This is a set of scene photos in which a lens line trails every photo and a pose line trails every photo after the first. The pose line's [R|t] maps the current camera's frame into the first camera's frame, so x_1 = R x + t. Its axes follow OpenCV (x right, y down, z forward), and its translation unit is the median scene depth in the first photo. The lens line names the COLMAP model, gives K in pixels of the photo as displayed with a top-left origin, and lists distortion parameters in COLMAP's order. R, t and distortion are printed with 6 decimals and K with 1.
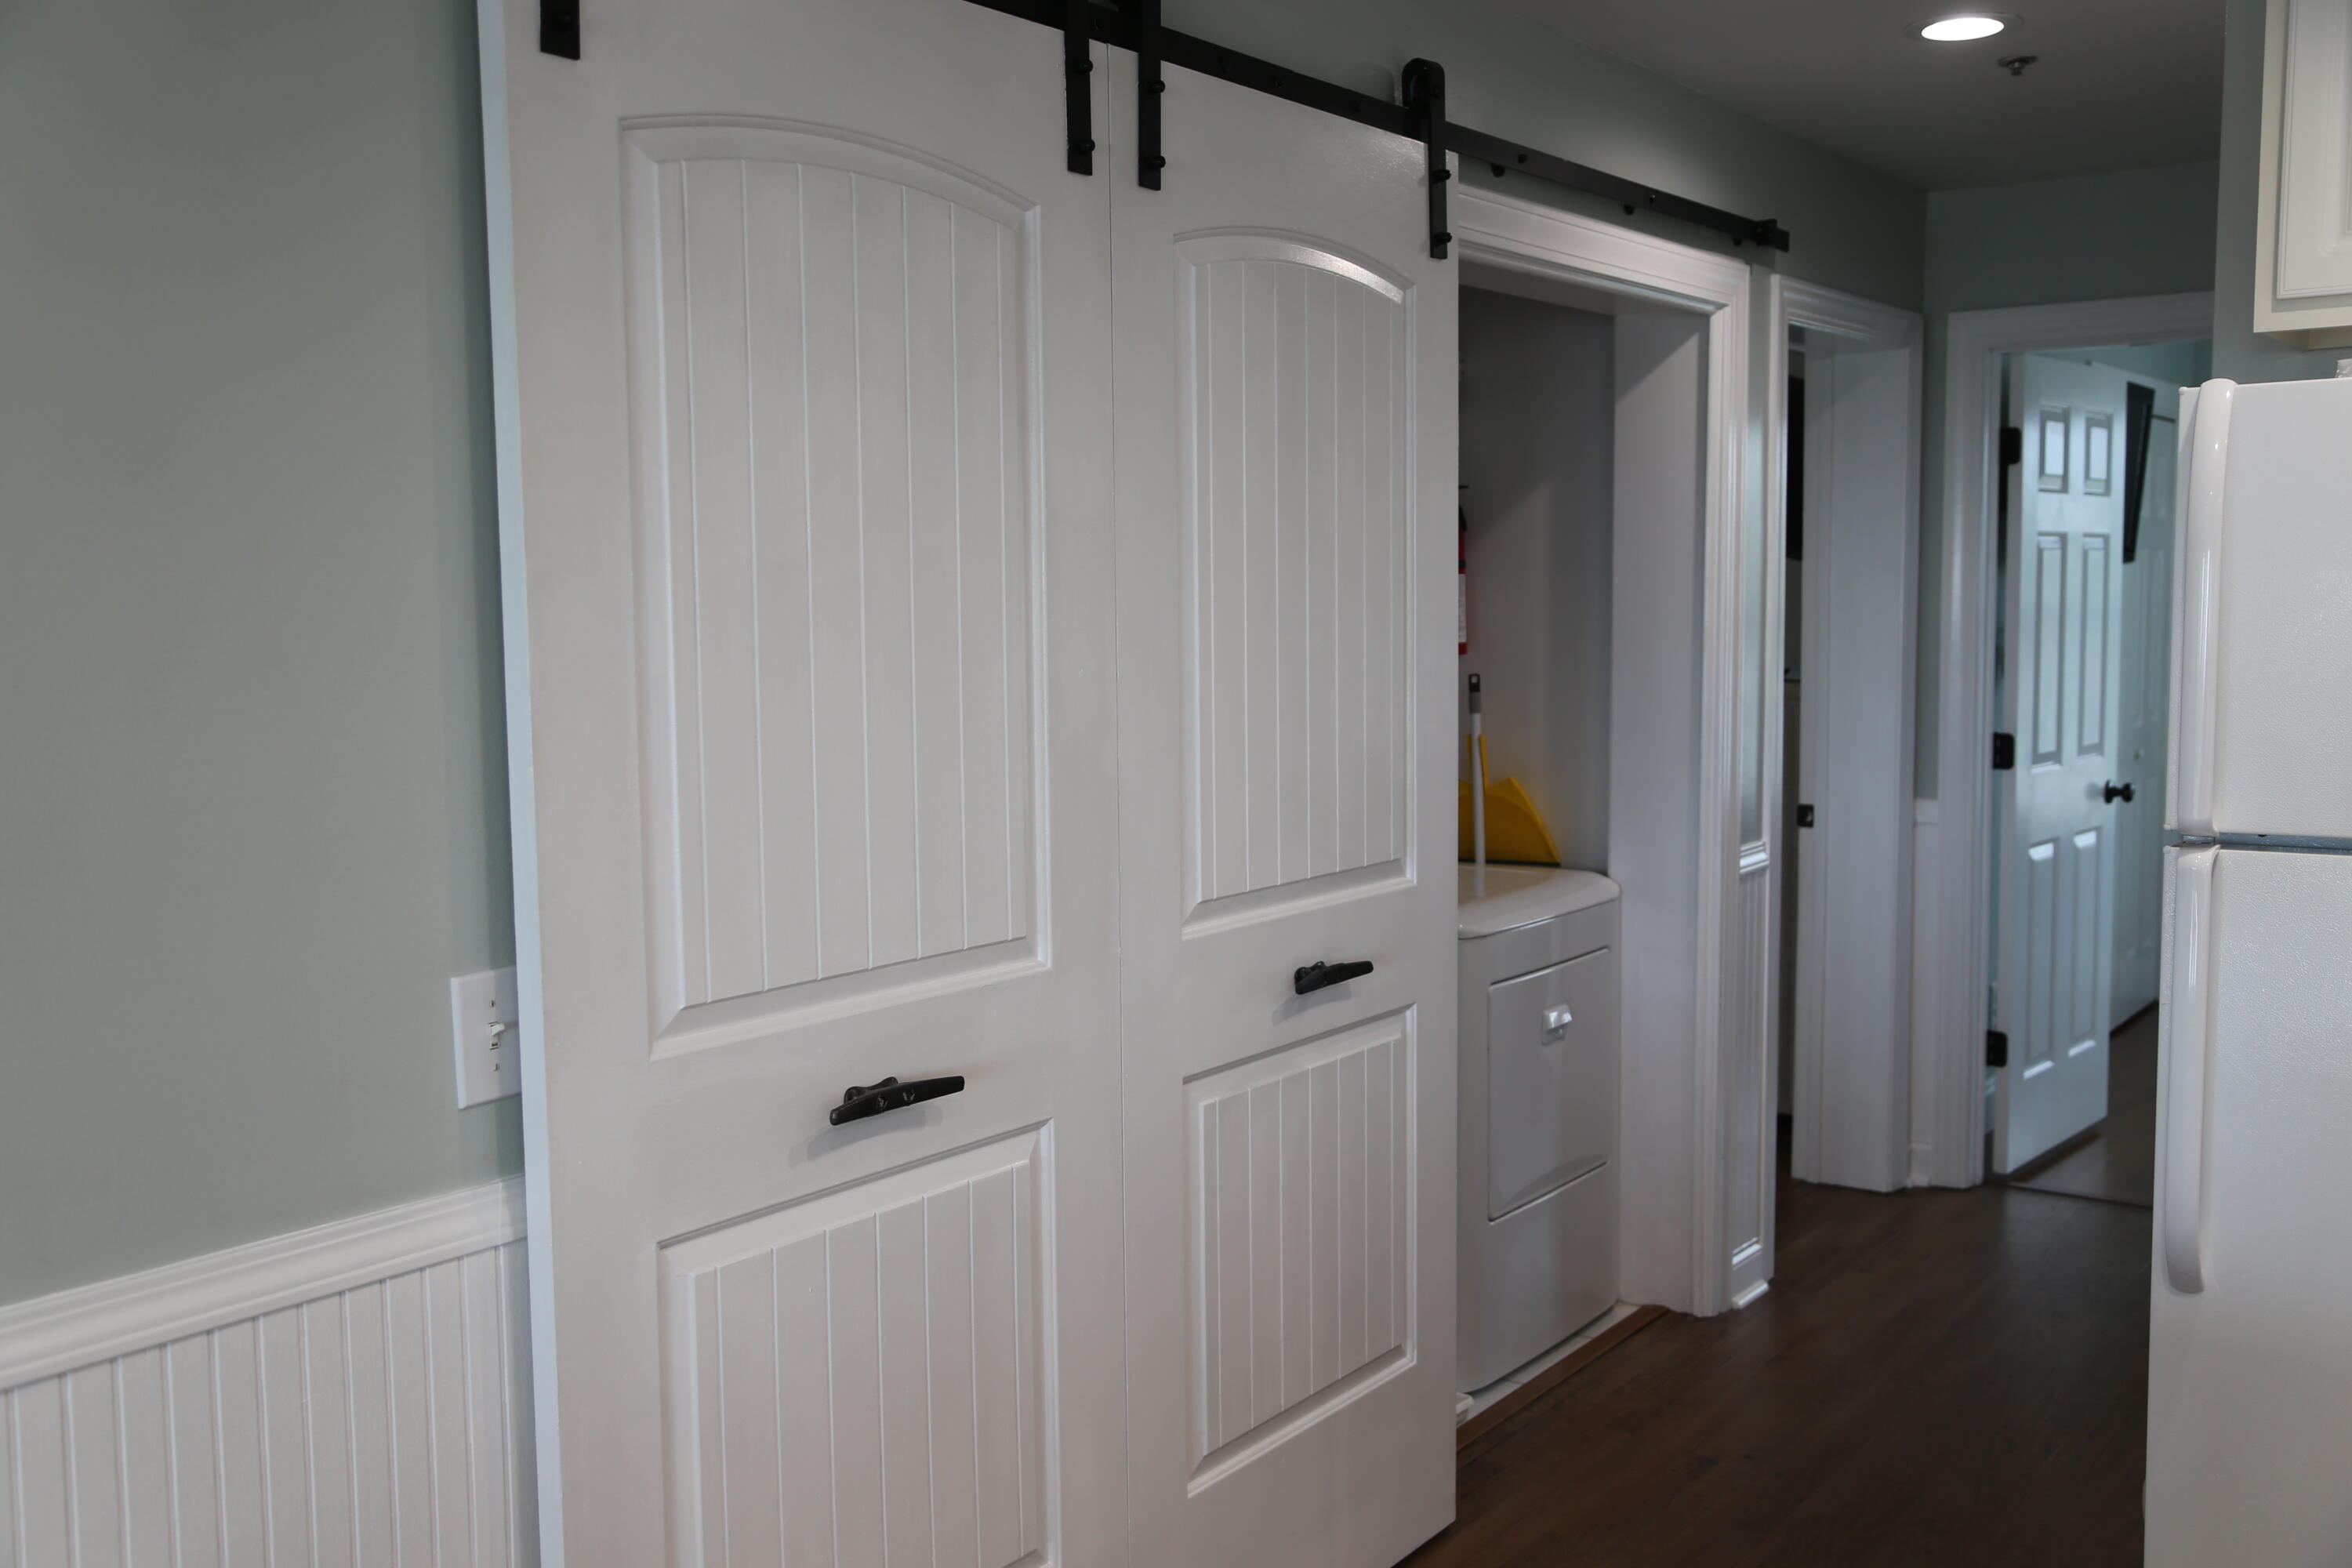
lens RADIAL K [[2154.3, 0, 1176.0], [0, 2154.3, 784.0], [0, 0, 1]] dist [-0.008080, 0.012112]
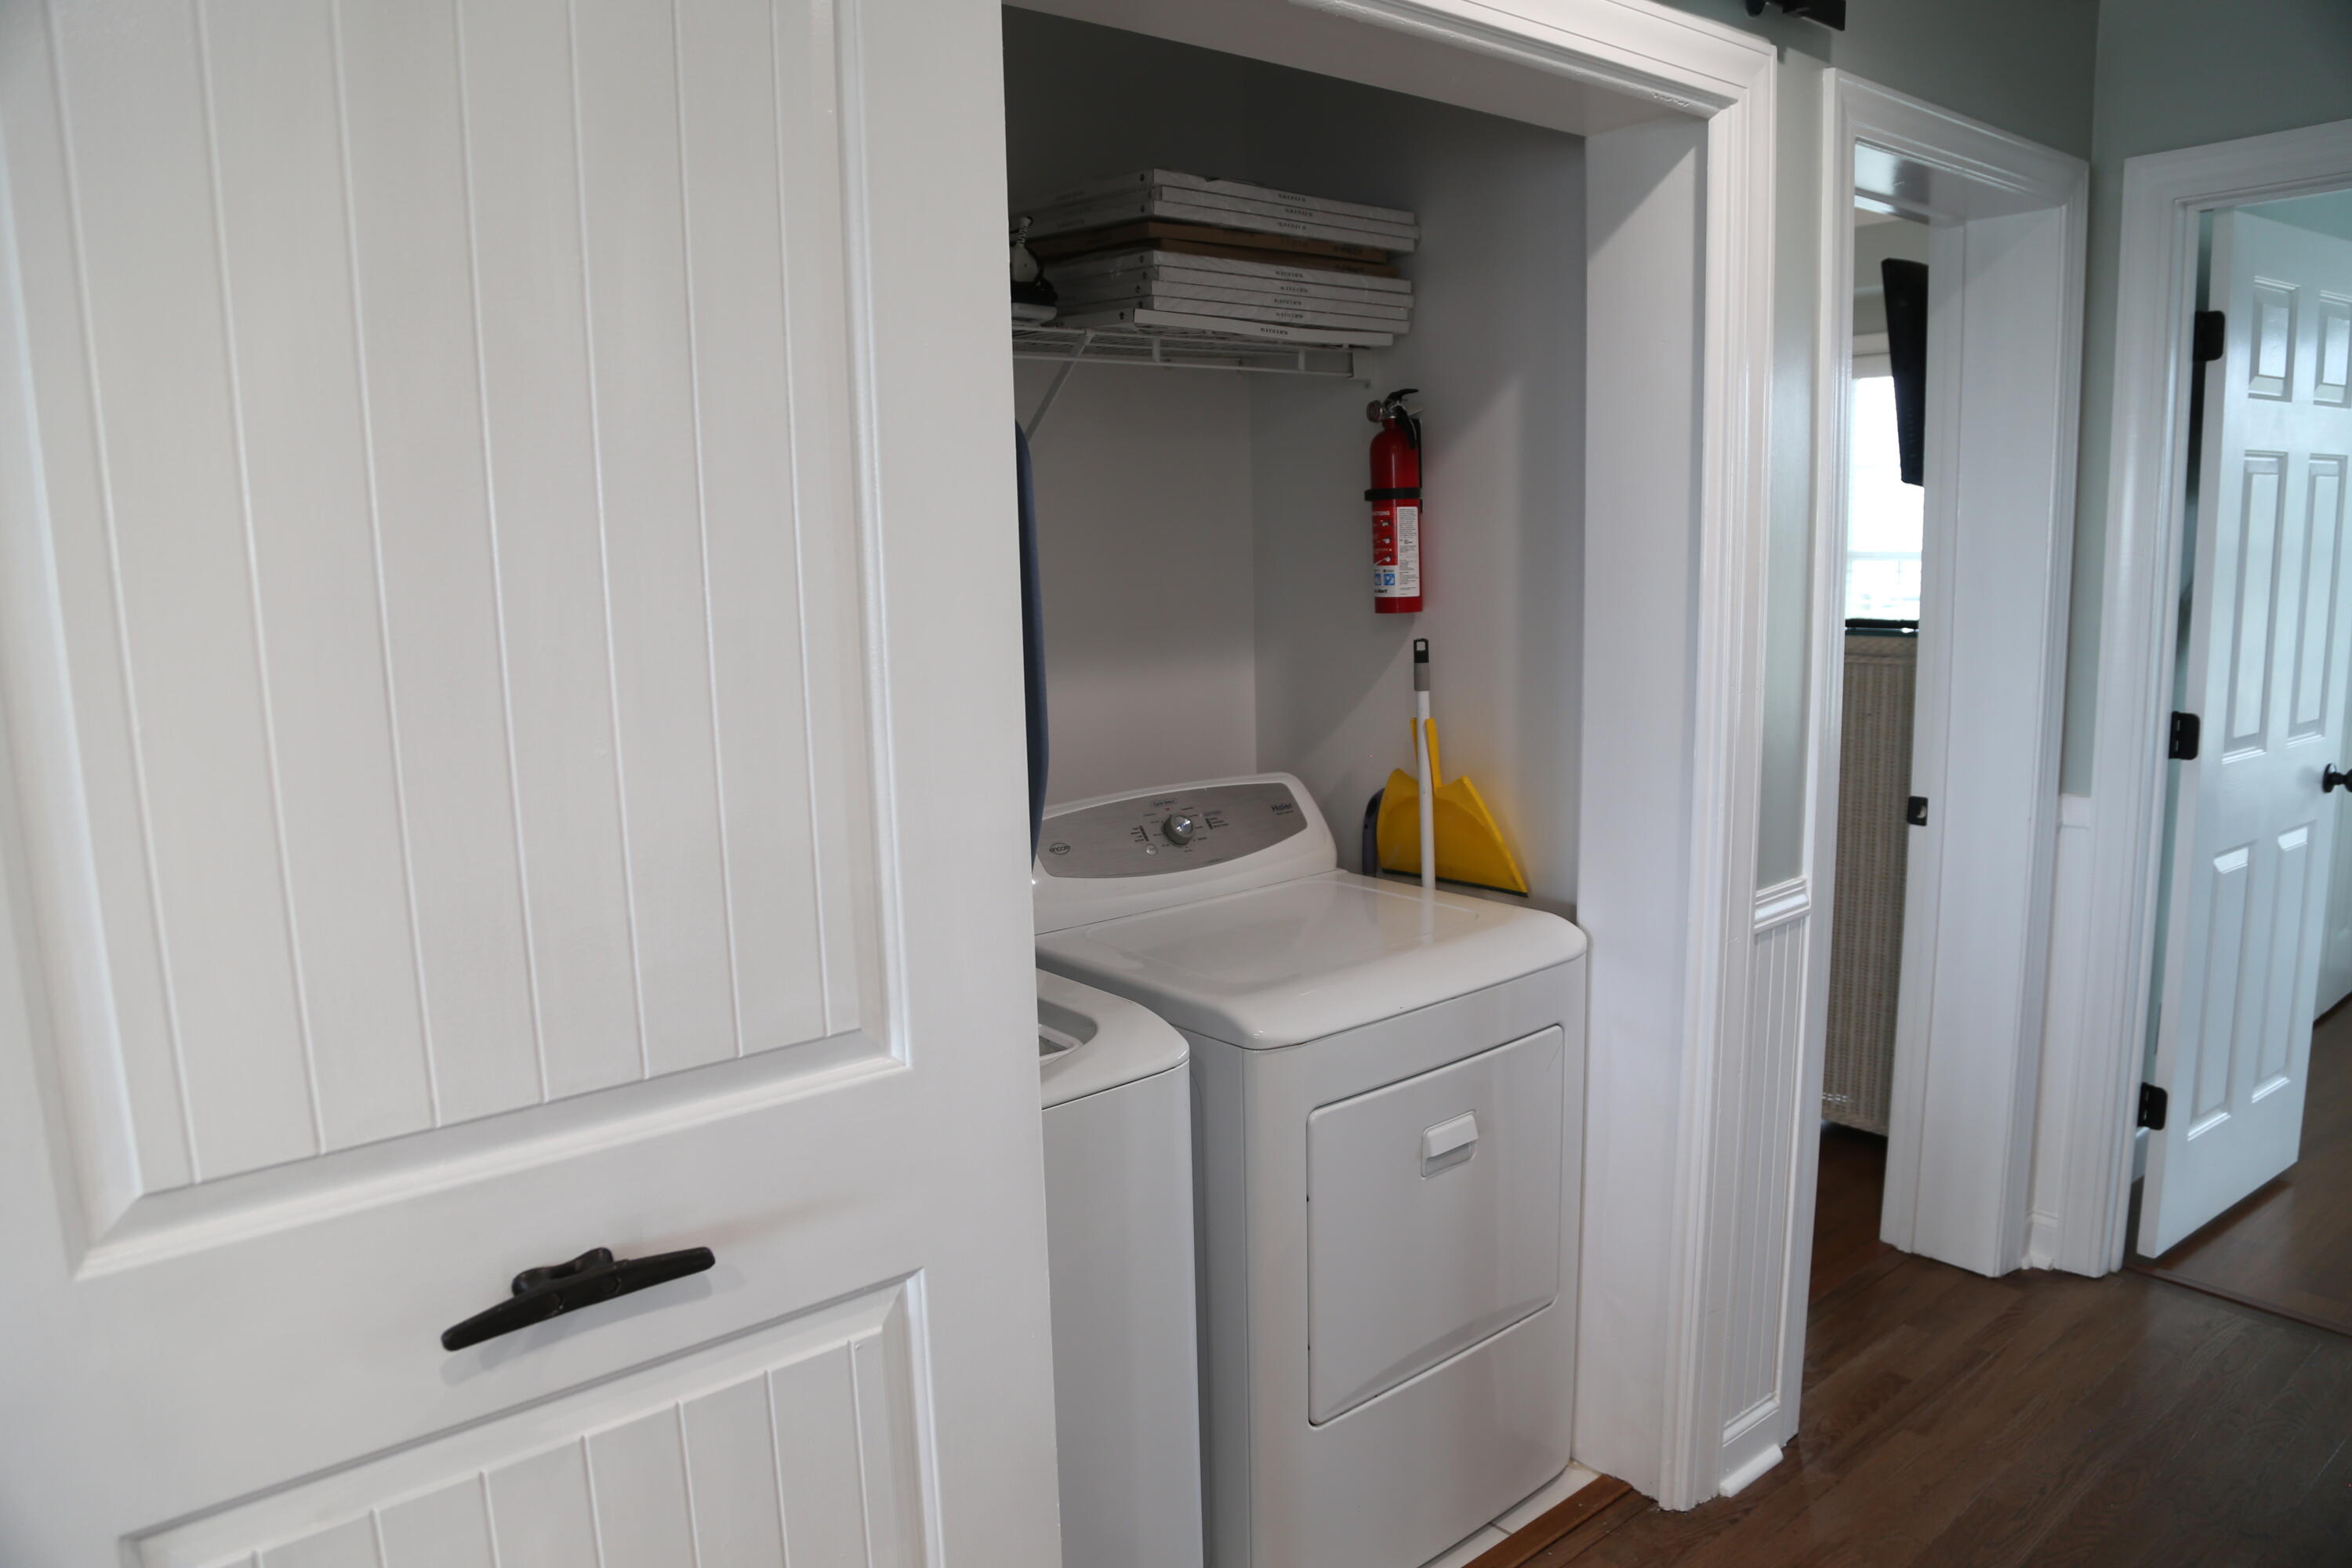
lens RADIAL K [[1580.1, 0, 1167.9], [0, 1580.1, 796.0], [0, 0, 1]] dist [-0.131680, 0.070400]
pose [[0.968518, 0.026677, -0.247512, 0.167874], [-0.007594, 0.996945, 0.077734, -0.033771], [0.248829, -0.073407, 0.965761, 0.389247]]
